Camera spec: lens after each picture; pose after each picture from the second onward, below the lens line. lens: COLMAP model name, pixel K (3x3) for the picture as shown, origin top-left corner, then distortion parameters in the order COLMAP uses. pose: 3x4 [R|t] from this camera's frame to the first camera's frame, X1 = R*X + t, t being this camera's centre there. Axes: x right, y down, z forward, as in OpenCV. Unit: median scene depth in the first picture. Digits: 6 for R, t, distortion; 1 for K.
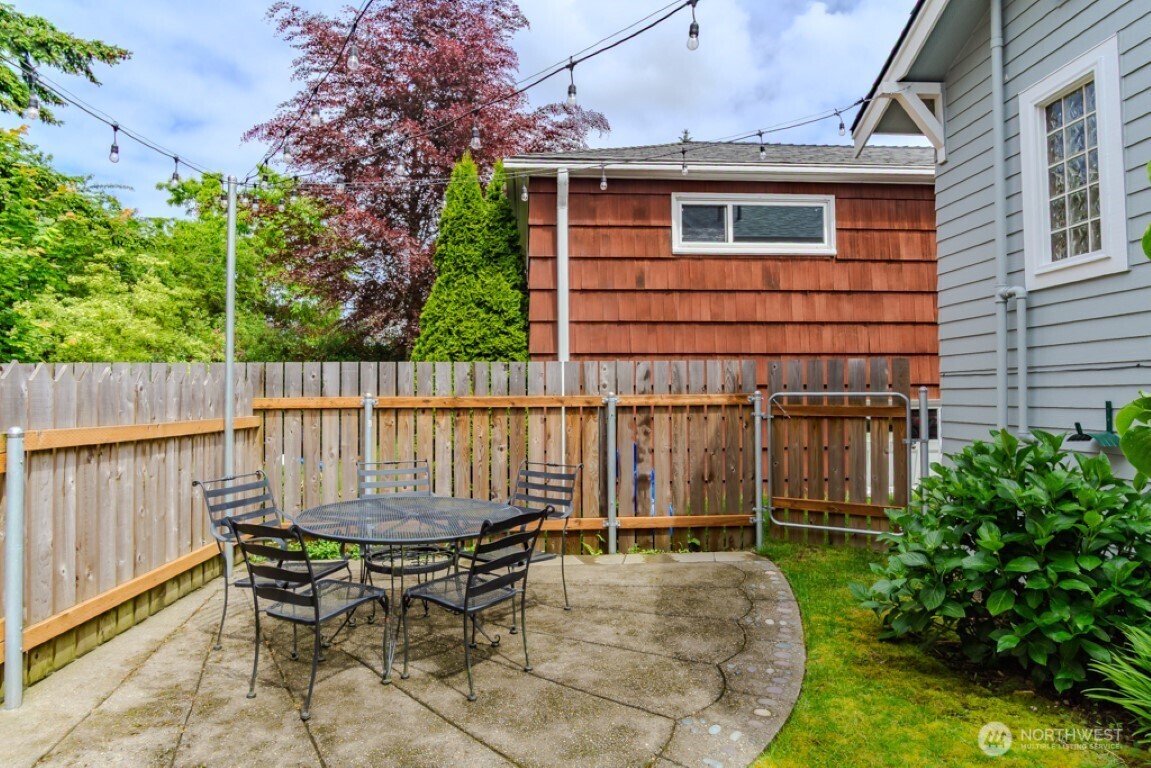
lens RADIAL K [[624.7, 0, 578.2], [0, 624.7, 380.3], [0, 0, 1]] dist [-0.037290, 0.006423]
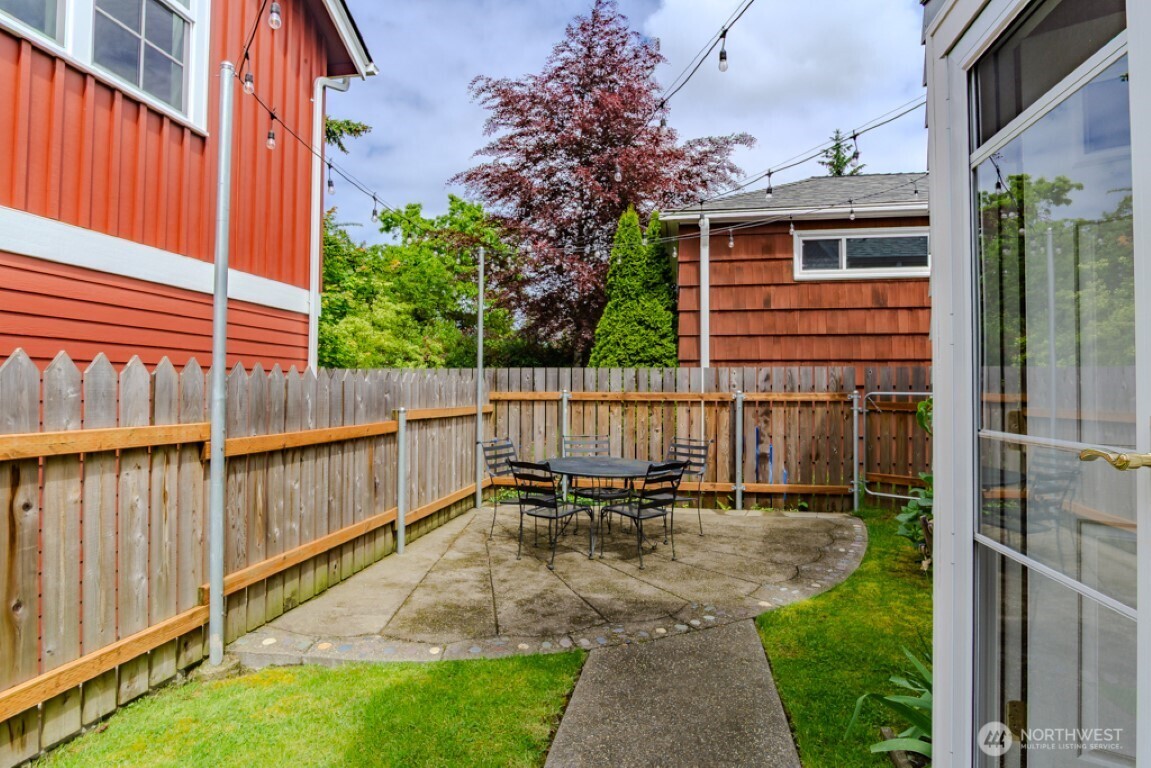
lens RADIAL K [[624.7, 0, 567.9], [0, 624.7, 378.1], [0, 0, 1]] dist [-0.037290, 0.006423]
pose [[0.967207, 0.004770, -0.253945, 0.036366], [-0.003708, 0.999982, 0.004663, -0.012872], [0.253963, -0.003568, 0.967207, -0.391926]]
